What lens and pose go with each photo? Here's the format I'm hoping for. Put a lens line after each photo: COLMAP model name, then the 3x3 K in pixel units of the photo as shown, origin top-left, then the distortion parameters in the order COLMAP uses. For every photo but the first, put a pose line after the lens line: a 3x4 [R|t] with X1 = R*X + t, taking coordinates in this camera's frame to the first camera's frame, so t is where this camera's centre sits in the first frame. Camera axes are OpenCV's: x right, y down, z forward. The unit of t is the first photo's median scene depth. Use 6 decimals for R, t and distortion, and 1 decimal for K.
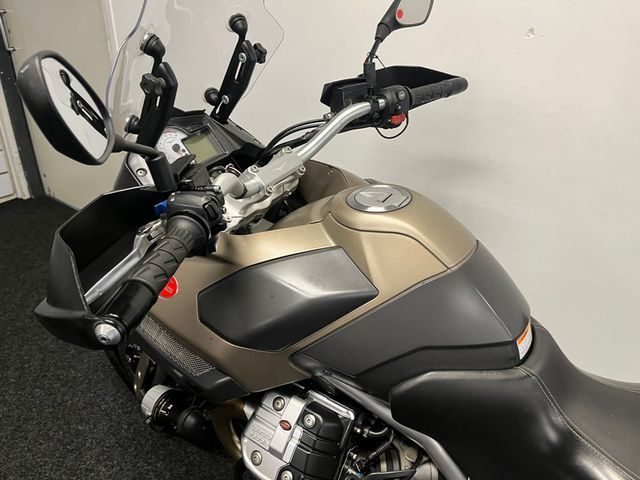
lens RADIAL K [[483.3, 0, 318.0], [0, 483.3, 238.1], [0, 0, 1]] dist [0.086065, -0.116423]
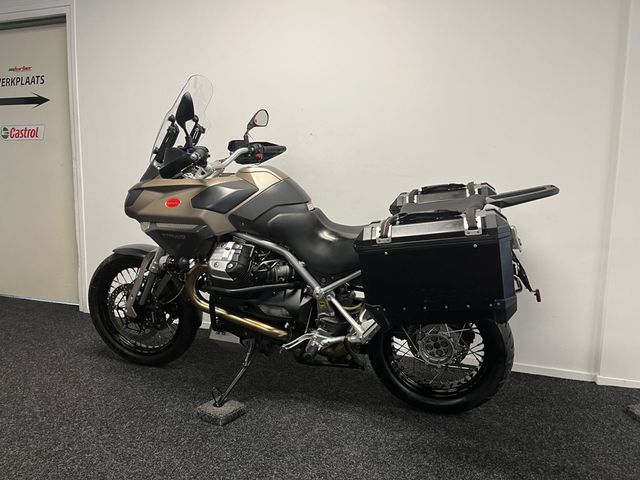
lens RADIAL K [[483.3, 0, 318.0], [0, 483.3, 238.1], [0, 0, 1]] dist [0.086065, -0.116423]
pose [[0.961773, -0.051569, 0.268948, -0.263762], [0.142464, 0.932968, -0.330568, 1.118222], [-0.233872, 0.356247, 0.904650, -1.292217]]
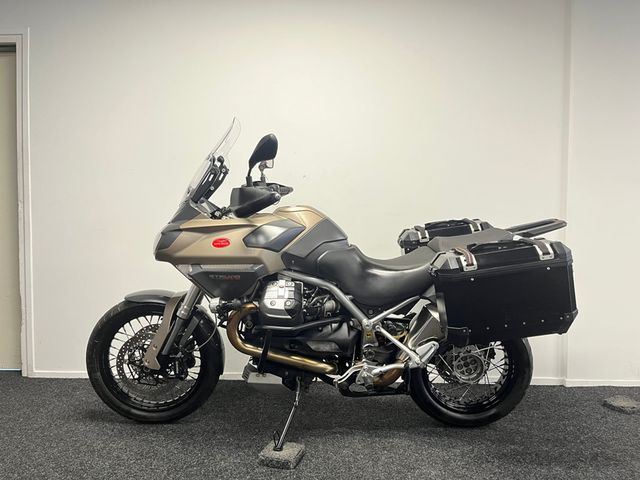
lens RADIAL K [[482.9, 0, 321.0], [0, 482.9, 242.6], [0, 0, 1]] dist [0.090039, -0.123768]
pose [[0.839579, -0.055951, 0.540348, -1.134245], [0.279624, 0.897300, -0.341559, 0.995286], [-0.465744, 0.437860, 0.769000, -1.046181]]
